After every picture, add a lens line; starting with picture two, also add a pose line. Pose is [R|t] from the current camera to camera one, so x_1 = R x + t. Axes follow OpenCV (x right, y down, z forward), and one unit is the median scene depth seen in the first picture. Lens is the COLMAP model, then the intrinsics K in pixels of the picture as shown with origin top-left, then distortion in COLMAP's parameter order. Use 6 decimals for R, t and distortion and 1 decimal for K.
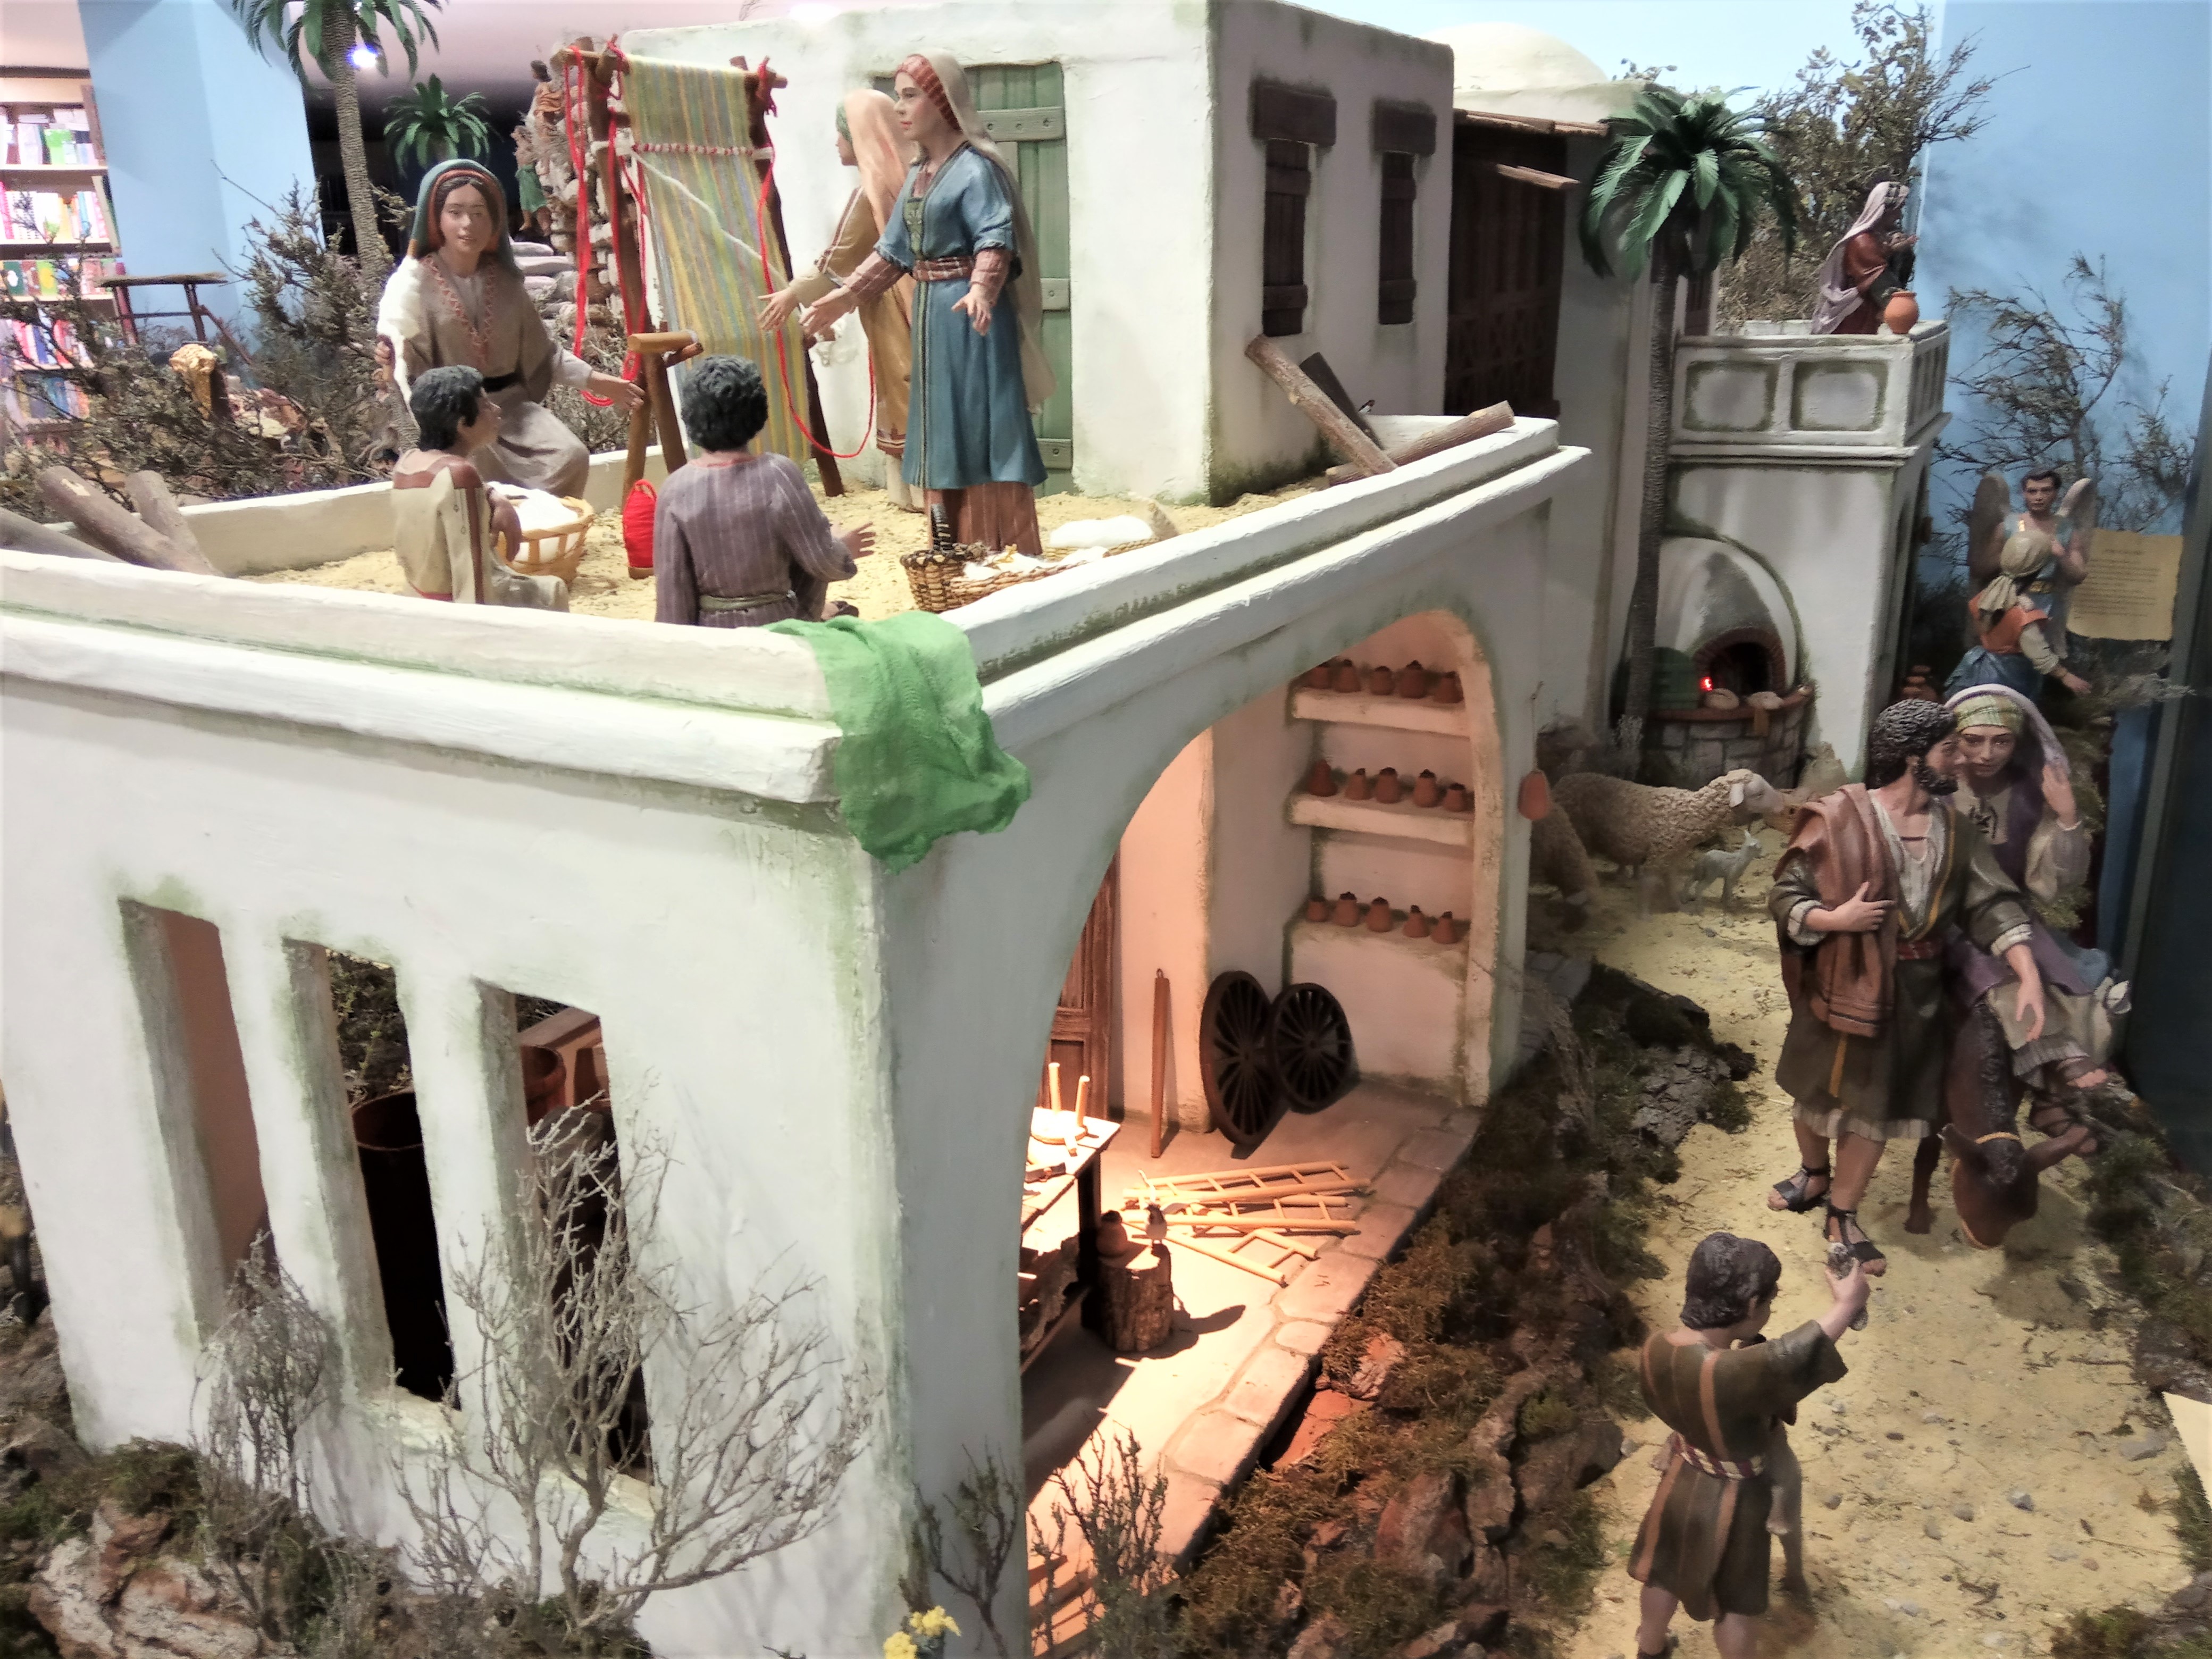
lens RADIAL K [[1806.9, 0, 1098.2], [0, 1806.9, 822.3], [0, 0, 1]] dist [0.093793, -0.159648]
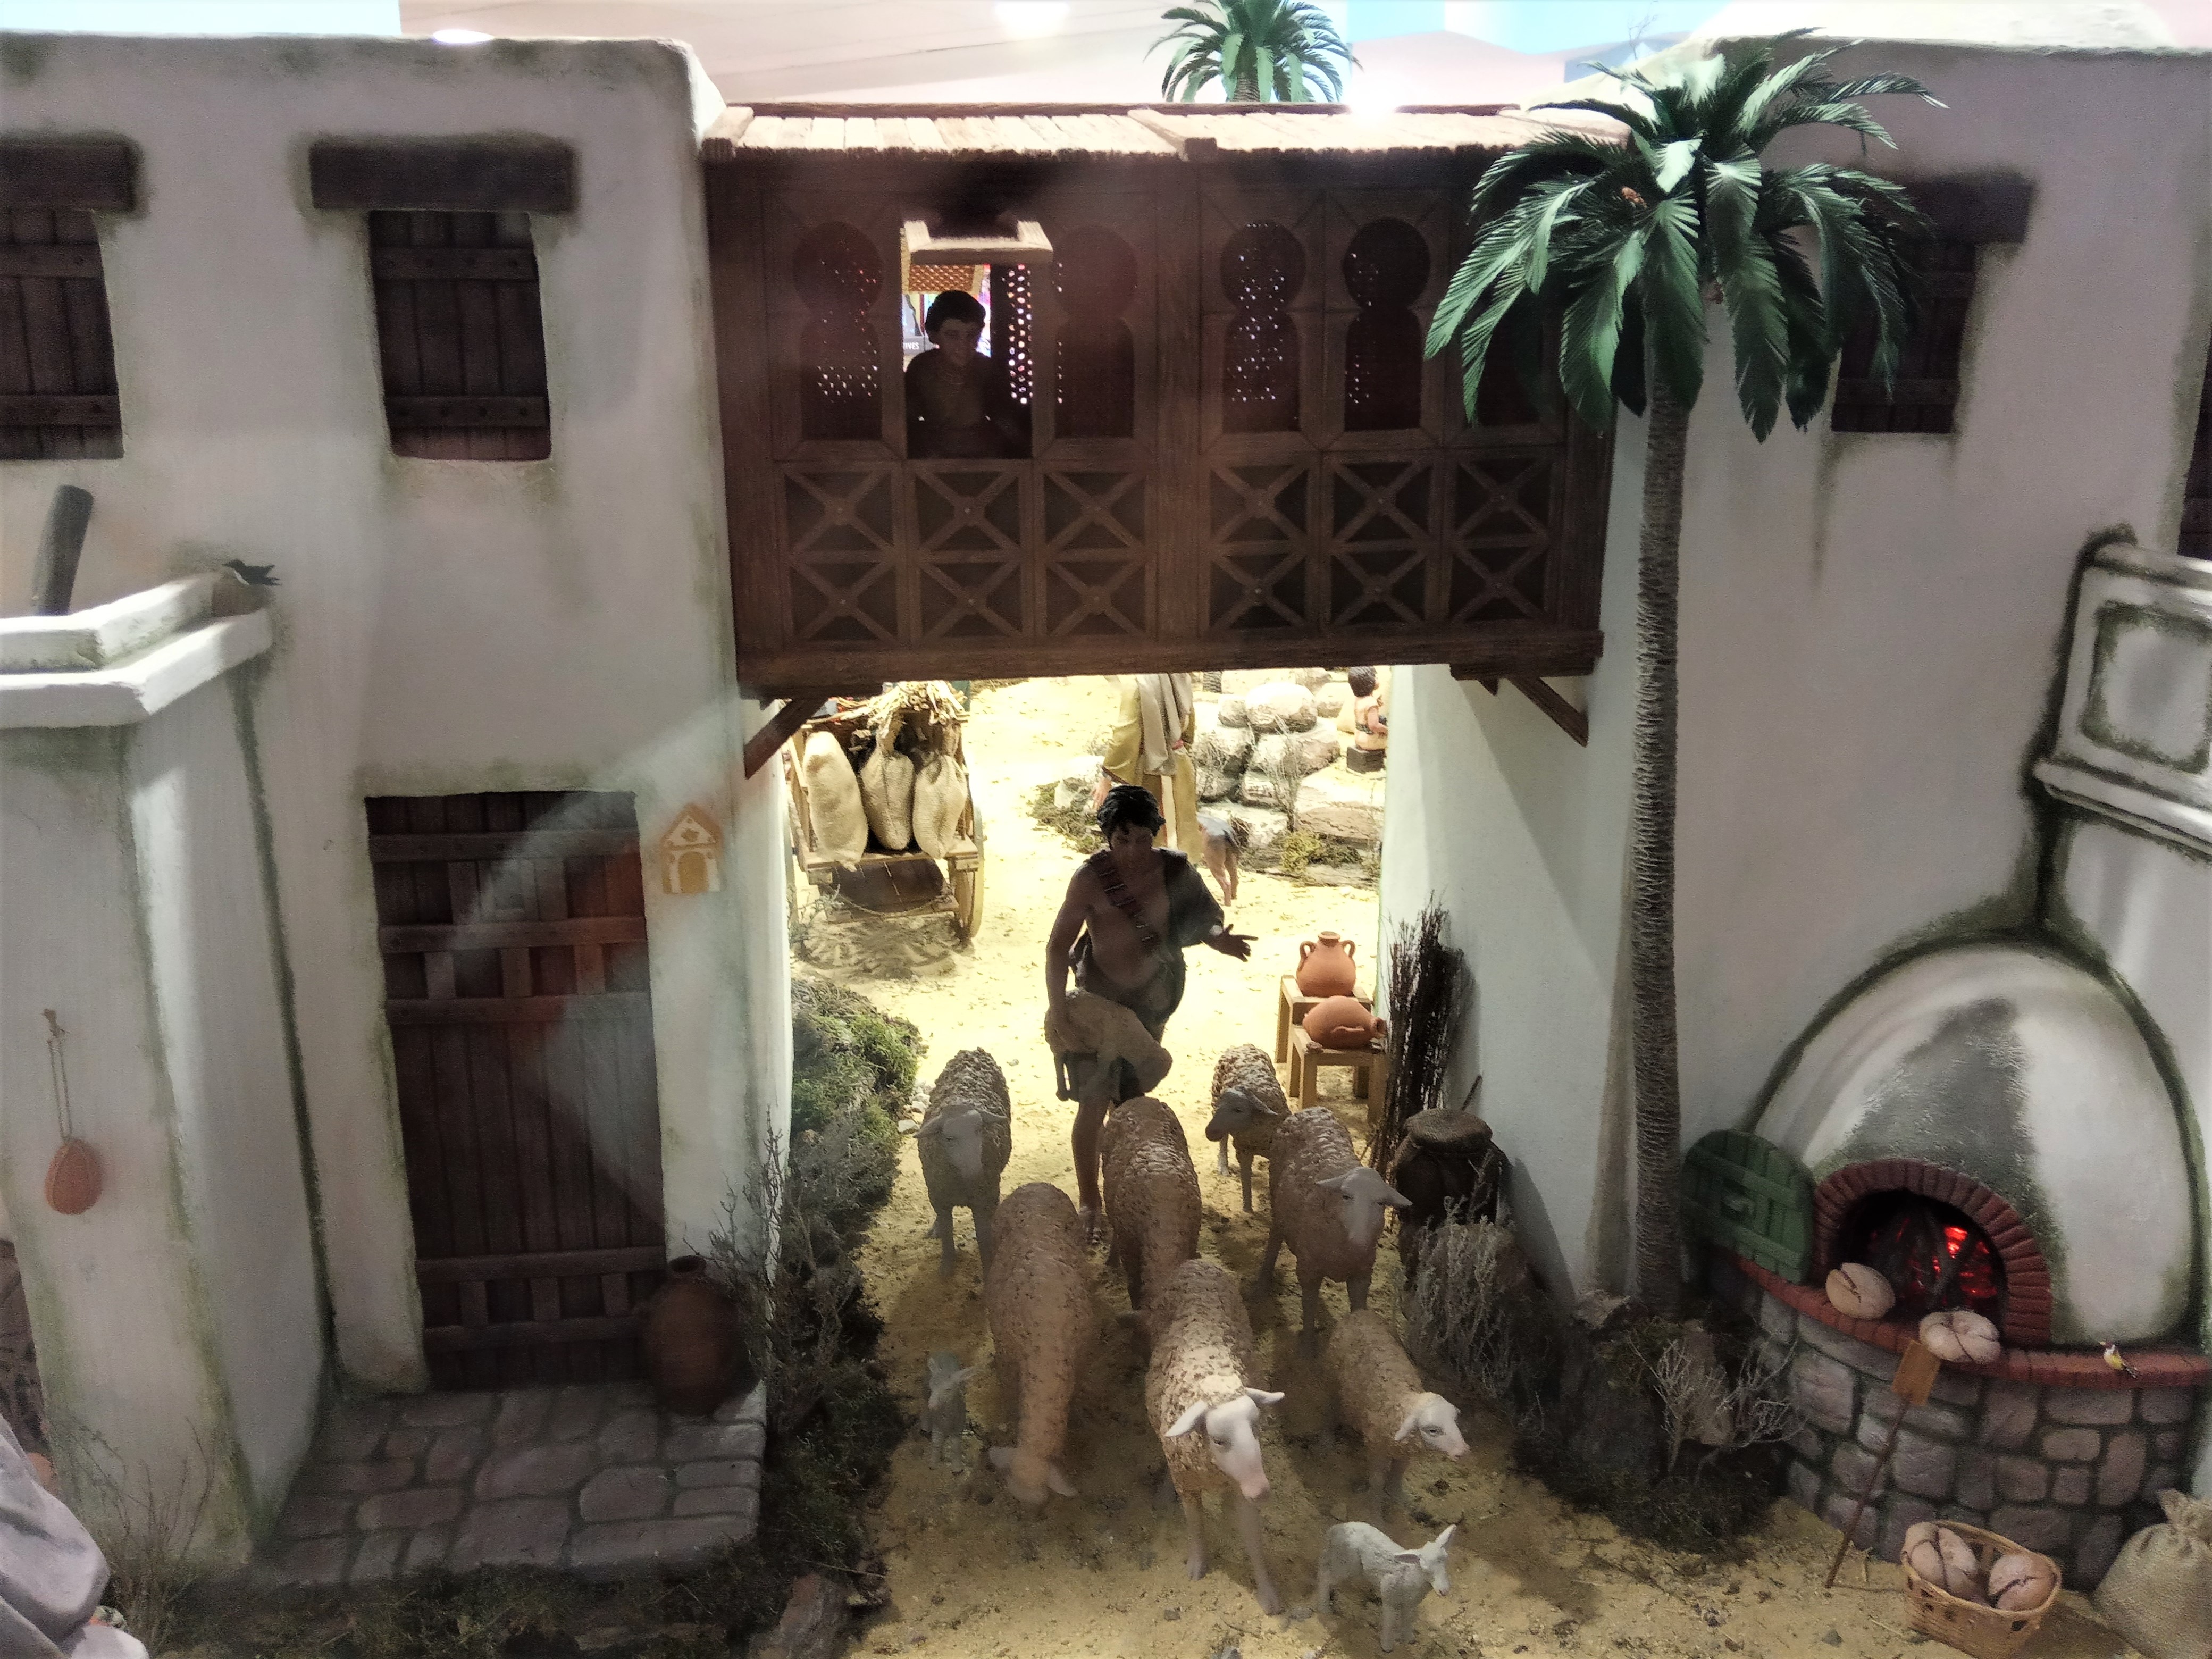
lens RADIAL K [[1806.9, 0, 1098.2], [0, 1806.9, 822.3], [0, 0, 1]] dist [0.093793, -0.159648]
pose [[0.565043, 0.244142, -0.788113, 0.562482], [-0.252427, 0.960567, 0.116585, -0.185539], [0.785498, 0.133065, 0.604389, 0.514872]]
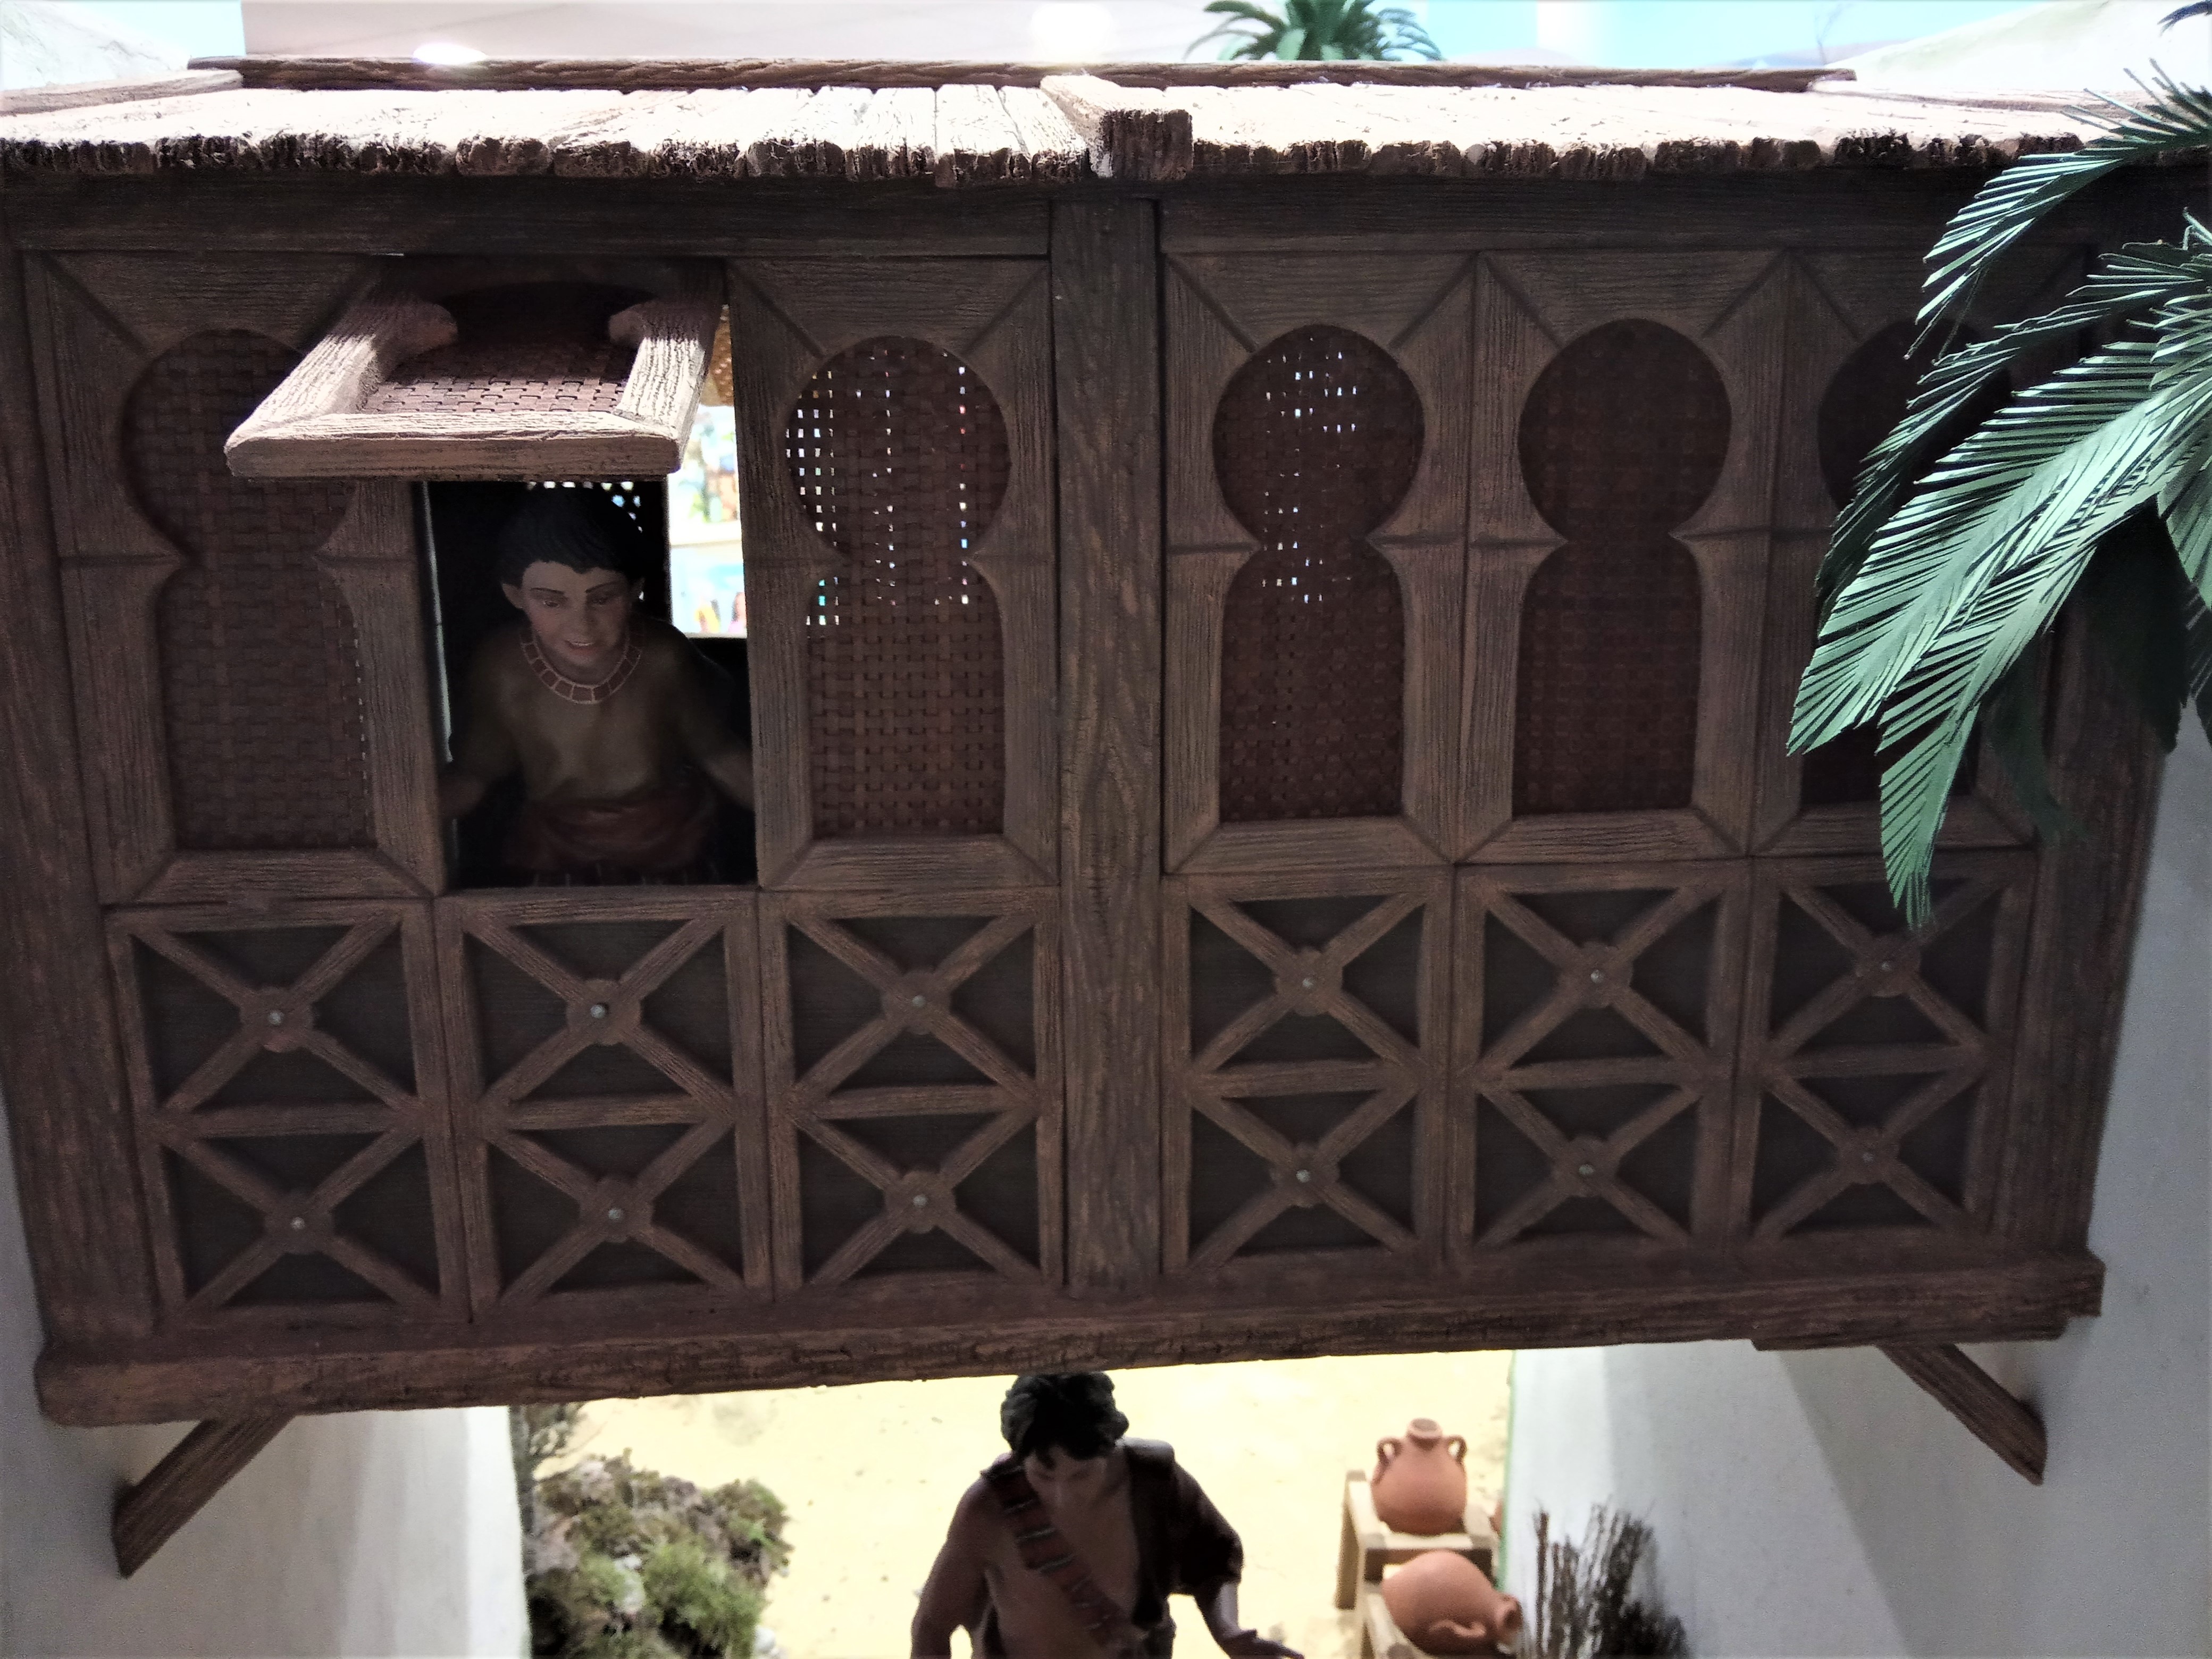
lens RADIAL K [[1848.3, 0, 1106.0], [0, 1848.3, 829.5], [0, 0, 1]] dist [0.081339, -0.169647]
pose [[0.541273, 0.236763, -0.806825, 0.336172], [-0.259953, 0.959651, 0.107216, -0.254682], [0.799655, 0.151703, 0.580980, 0.688298]]
